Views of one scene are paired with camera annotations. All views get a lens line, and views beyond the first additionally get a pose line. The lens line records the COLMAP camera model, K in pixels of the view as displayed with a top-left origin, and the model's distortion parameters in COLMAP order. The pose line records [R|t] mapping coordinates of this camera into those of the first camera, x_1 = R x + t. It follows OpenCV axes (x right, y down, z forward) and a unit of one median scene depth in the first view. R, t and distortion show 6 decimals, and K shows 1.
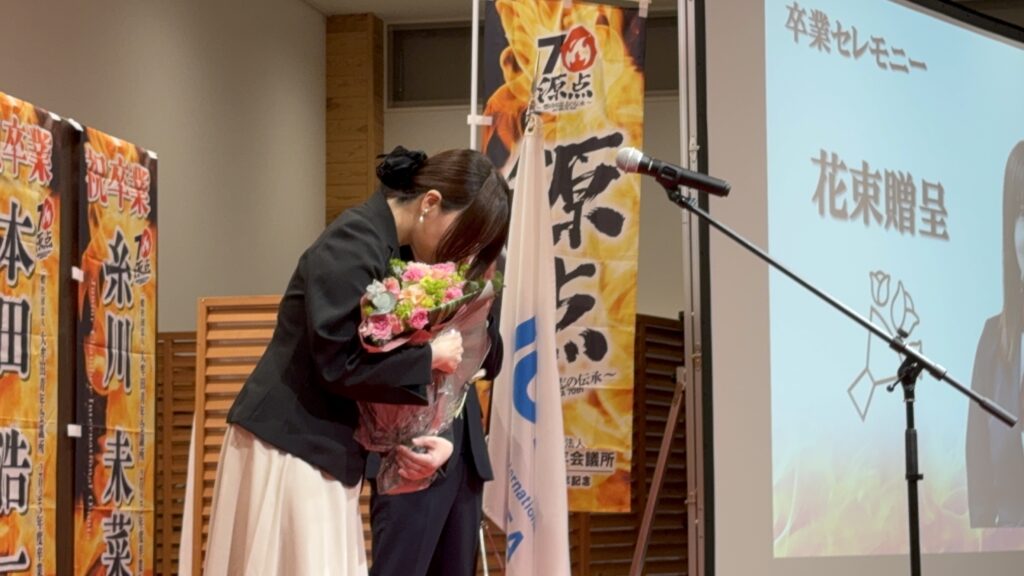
lens RADIAL K [[2448.1, 0, 507.7], [0, 2448.1, 297.5], [0, 0, 1]] dist [0.212862, 0.000000]
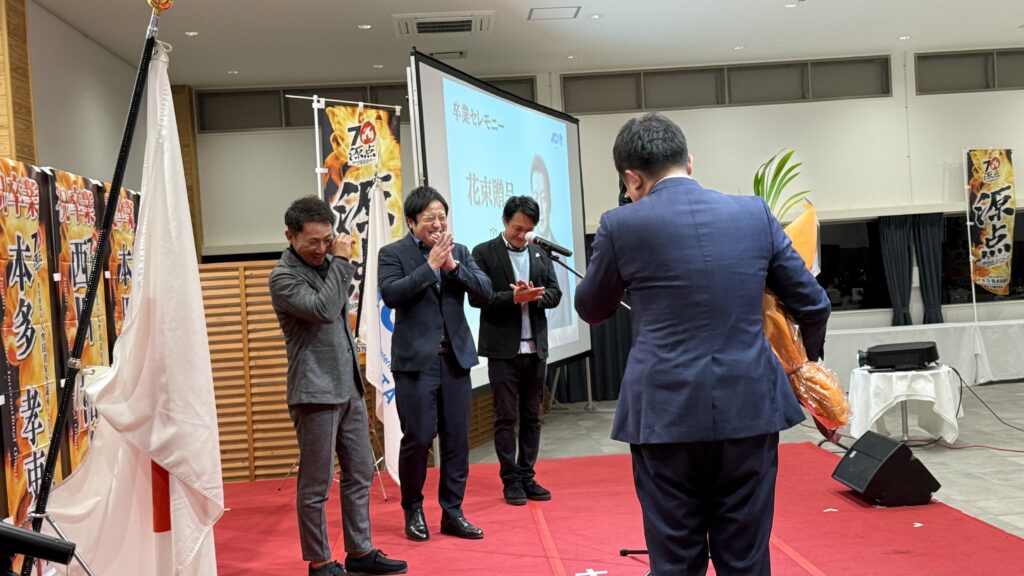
lens RADIAL K [[1155.3, 0, 516.7], [0, 1155.3, 301.3], [0, 0, 1]] dist [0.101589, 0.000000]
pose [[0.957926, -0.061740, 0.280295, -0.128112], [0.032880, 0.993766, 0.106523, -0.061594], [-0.285124, -0.092824, 0.953985, 0.055618]]
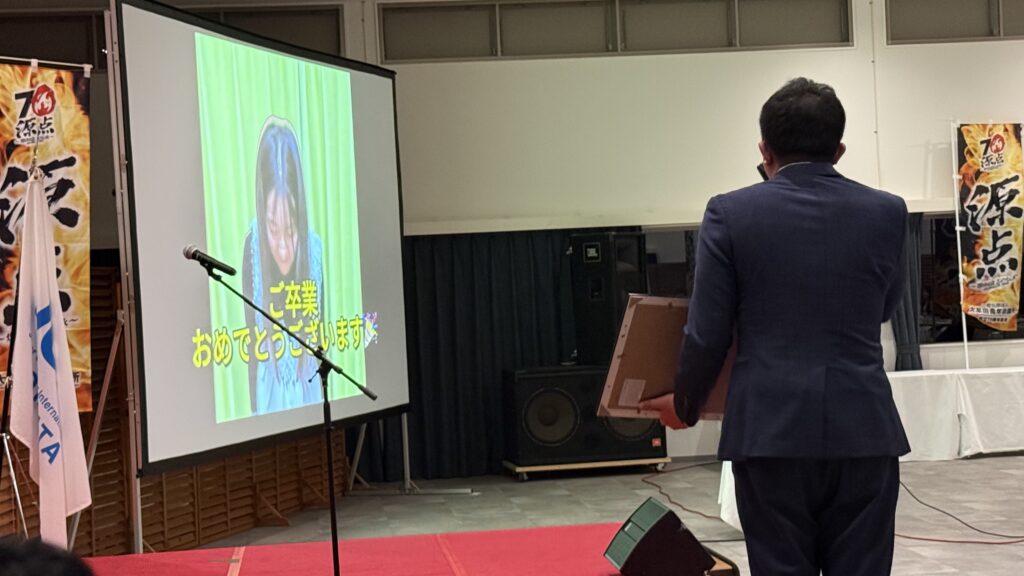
lens RADIAL K [[1918.2, 0, 519.6], [0, 1918.2, 289.7], [0, 0, 1]] dist [0.116050, 0.000000]
pose [[0.943720, -0.044005, 0.327806, -0.086880], [0.017261, 0.996312, 0.084055, -0.080989], [-0.330296, -0.073666, 0.940998, -0.192000]]
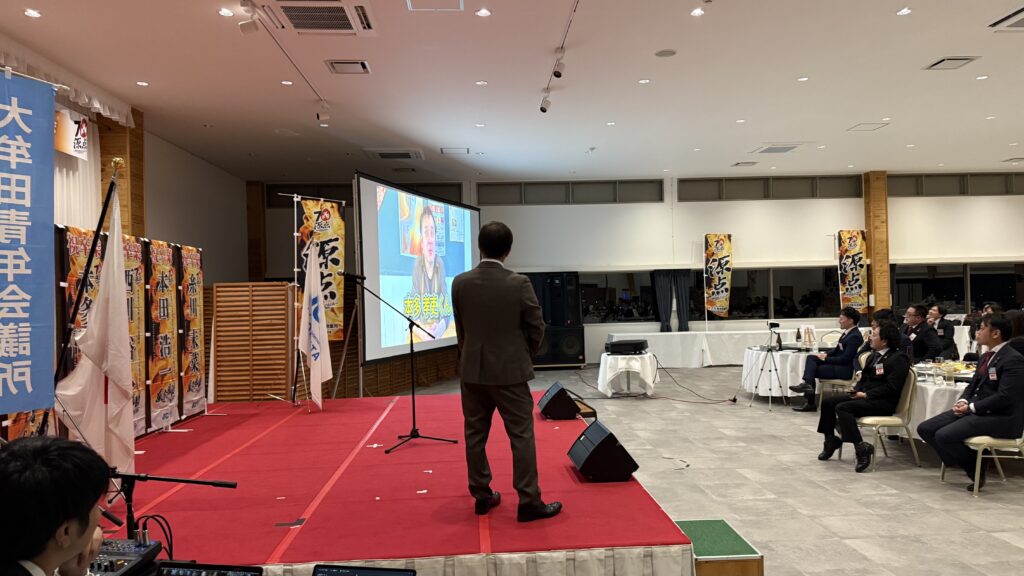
lens RADIAL K [[726.4, 0, 522.0], [0, 726.4, 290.3], [0, 0, 1]] dist [0.083881, -0.043761]
pose [[0.957371, -0.018967, 0.288237, -0.007404], [-0.002938, 0.997151, 0.075373, -0.072051], [-0.288845, -0.073007, 0.954588, -0.137156]]
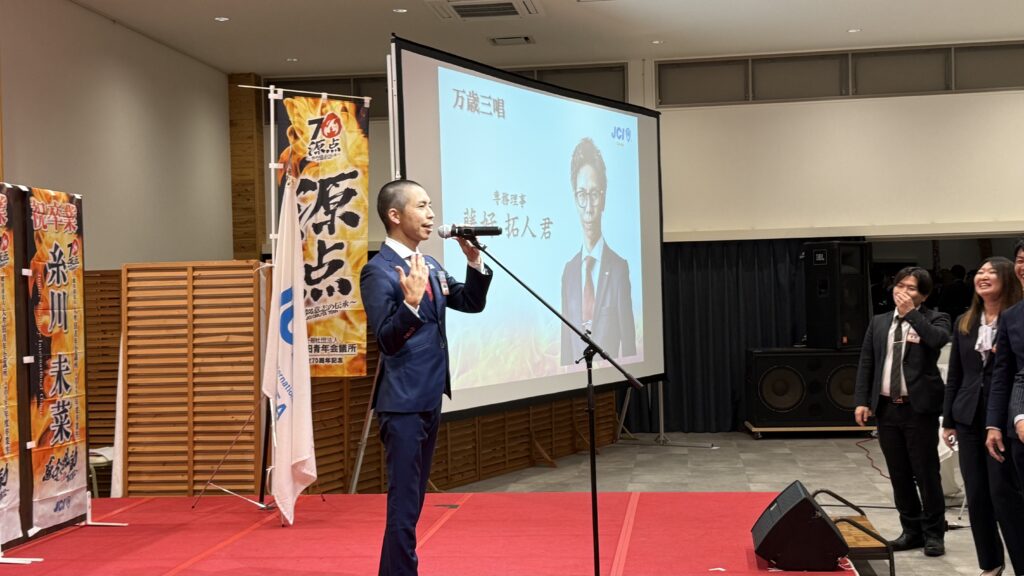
lens RADIAL K [[1297.4, 0, 522.0], [0, 1297.4, 288.0], [0, 0, 1]] dist [0.138151, 0.000000]
pose [[0.994724, -0.022535, 0.100082, 0.070844], [0.014127, 0.996371, 0.083938, -0.060270], [-0.101611, -0.082081, 0.991432, 0.007664]]
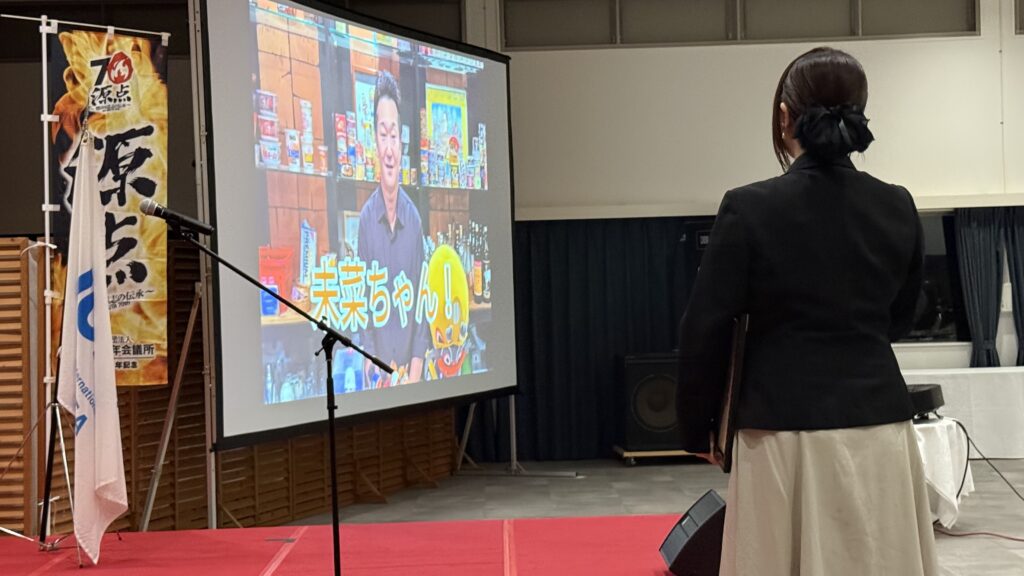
lens RADIAL K [[1756.8, 0, 515.8], [0, 1756.8, 296.4], [0, 0, 1]] dist [0.137029, 0.000000]
pose [[0.971926, -0.026786, 0.233756, 0.007776], [0.006063, 0.996020, 0.088924, -0.058698], [-0.235208, -0.085011, 0.968220, -0.082274]]
